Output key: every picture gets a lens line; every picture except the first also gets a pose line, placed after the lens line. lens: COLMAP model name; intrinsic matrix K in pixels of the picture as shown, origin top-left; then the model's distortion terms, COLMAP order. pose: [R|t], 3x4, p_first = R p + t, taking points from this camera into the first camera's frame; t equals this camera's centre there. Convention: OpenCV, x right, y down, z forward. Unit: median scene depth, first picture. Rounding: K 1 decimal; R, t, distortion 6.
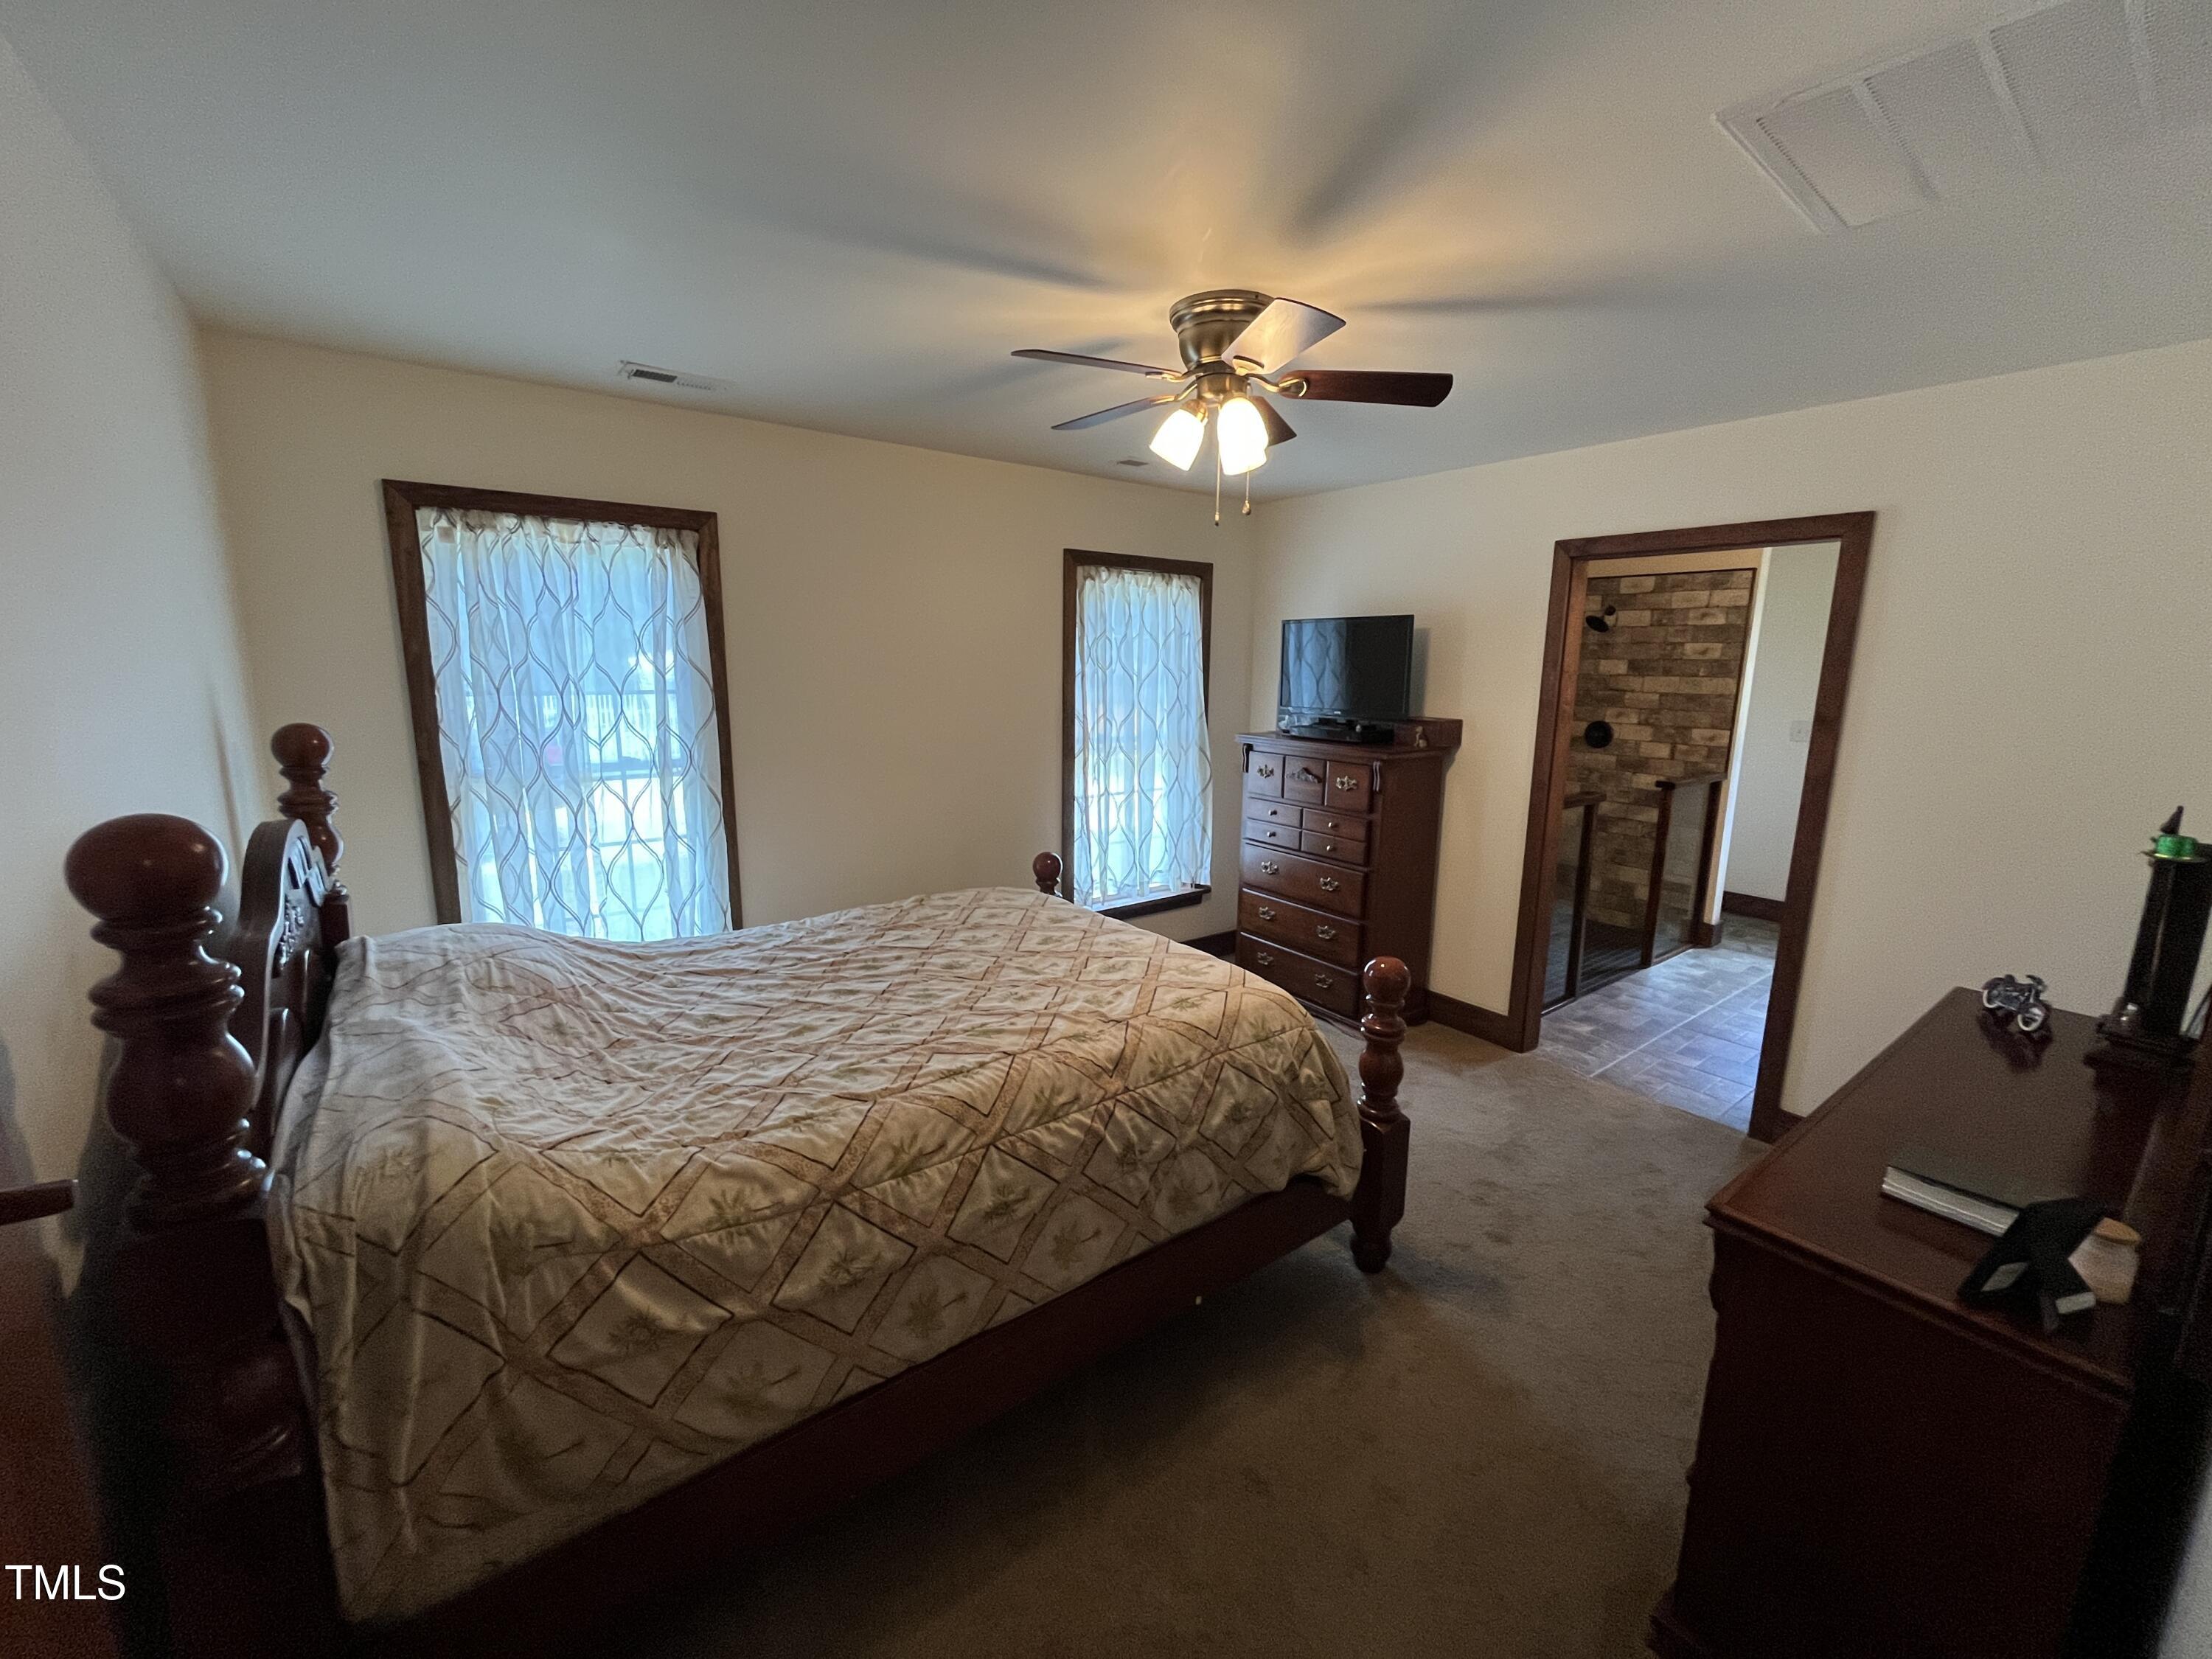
lens RADIAL K [[892.1, 0, 1103.6], [0, 892.1, 821.8], [0, 0, 1]] dist [-0.001800, -0.000993]
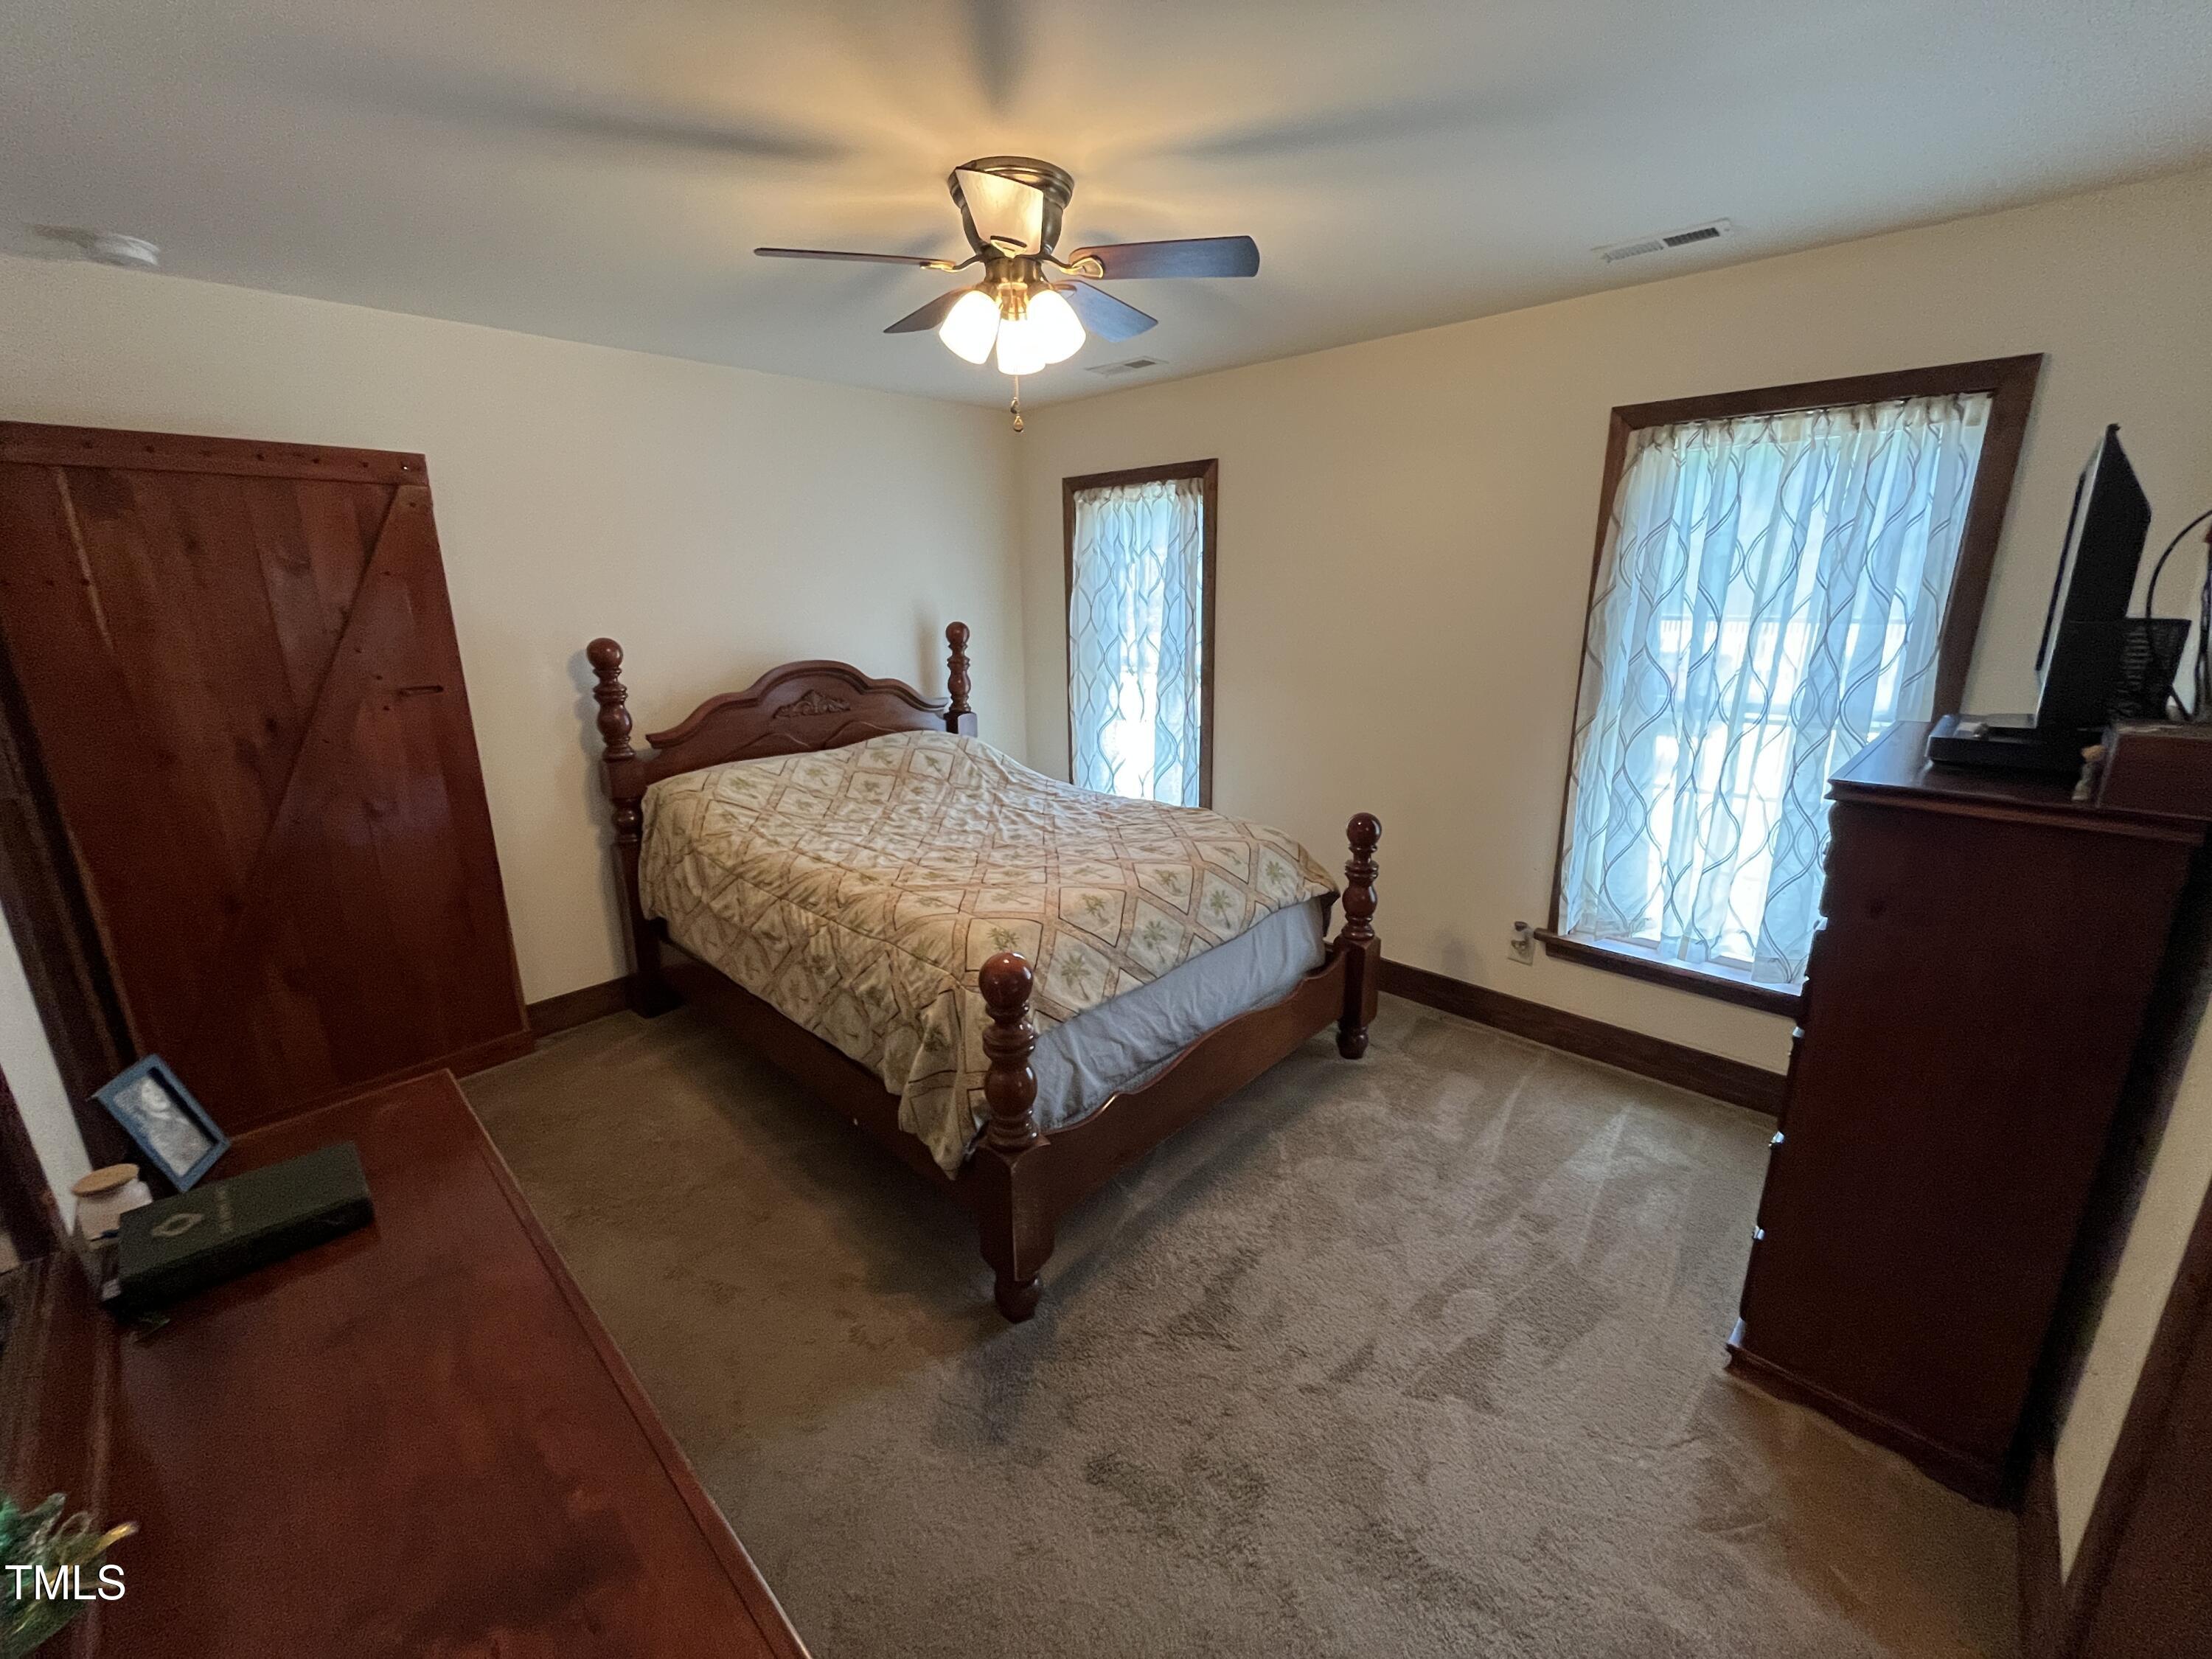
lens RADIAL K [[892.1, 0, 1087.7], [0, 892.1, 817.9], [0, 0, 1]] dist [-0.001800, -0.000993]
pose [[0.153899, 0.236270, -0.959423, 0.900798], [-0.164046, 0.963624, 0.210990, -0.122632], [0.974374, 0.124918, 0.187060, 0.765044]]
